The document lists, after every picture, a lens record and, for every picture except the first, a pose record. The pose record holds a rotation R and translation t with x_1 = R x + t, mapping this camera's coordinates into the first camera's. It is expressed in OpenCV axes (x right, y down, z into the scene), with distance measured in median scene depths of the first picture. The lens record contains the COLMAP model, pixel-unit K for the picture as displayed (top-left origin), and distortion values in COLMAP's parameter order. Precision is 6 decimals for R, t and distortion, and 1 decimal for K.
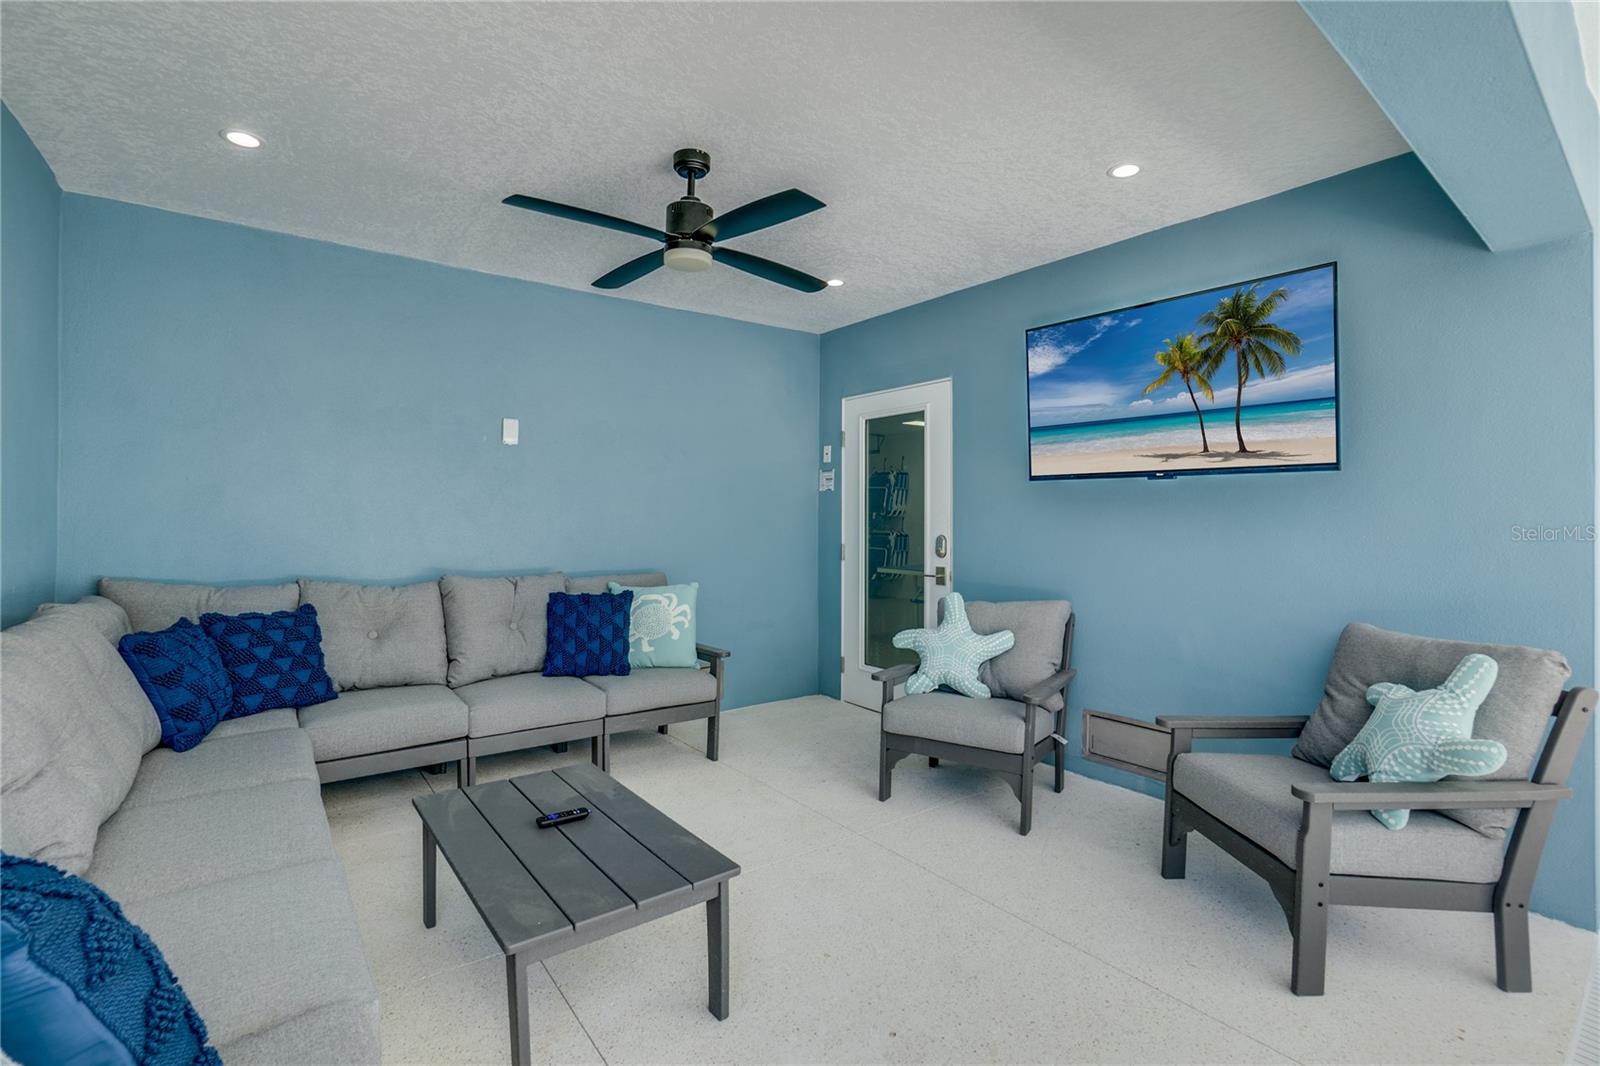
lens RADIAL K [[712.4, 0, 813.8], [0, 712.4, 498.8], [0, 0, 1]] dist [-0.046392, 0.014036]
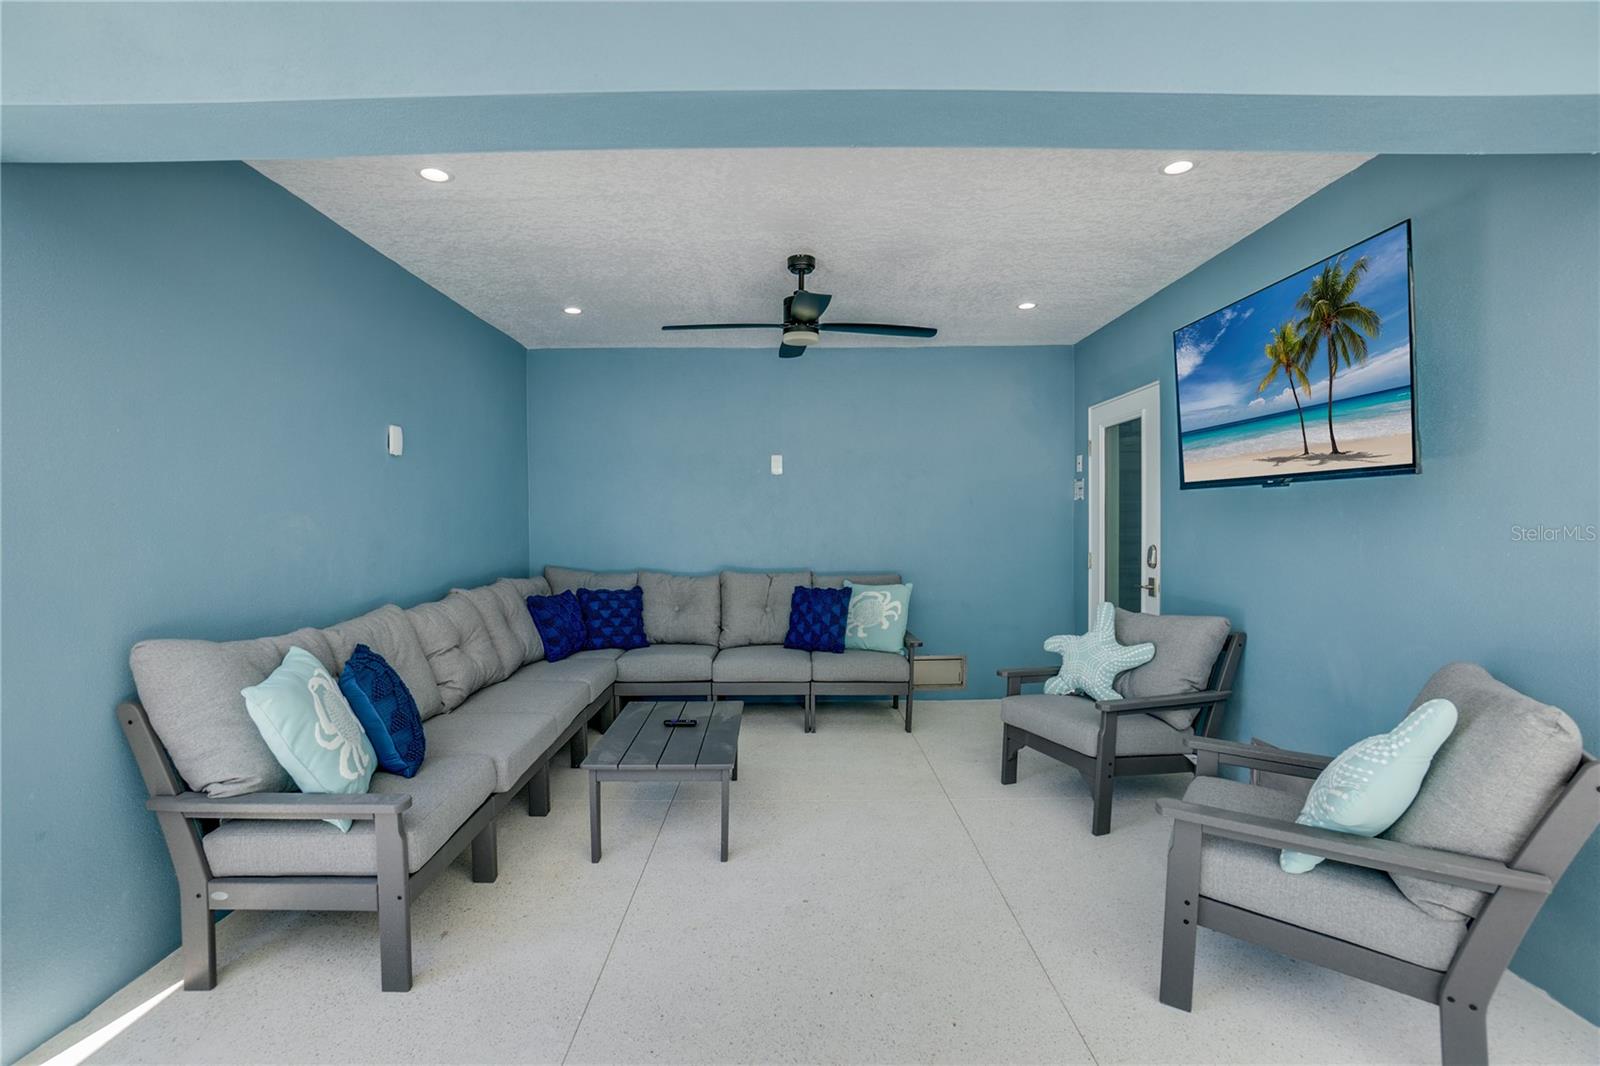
lens RADIAL K [[712.4, 0, 808.8], [0, 712.4, 524.5], [0, 0, 1]] dist [-0.046392, 0.014036]
pose [[0.809228, -0.007850, -0.587442, 0.544739], [0.025630, 0.999430, 0.021950, -0.014058], [0.586935, -0.032819, 0.808969, -0.070780]]
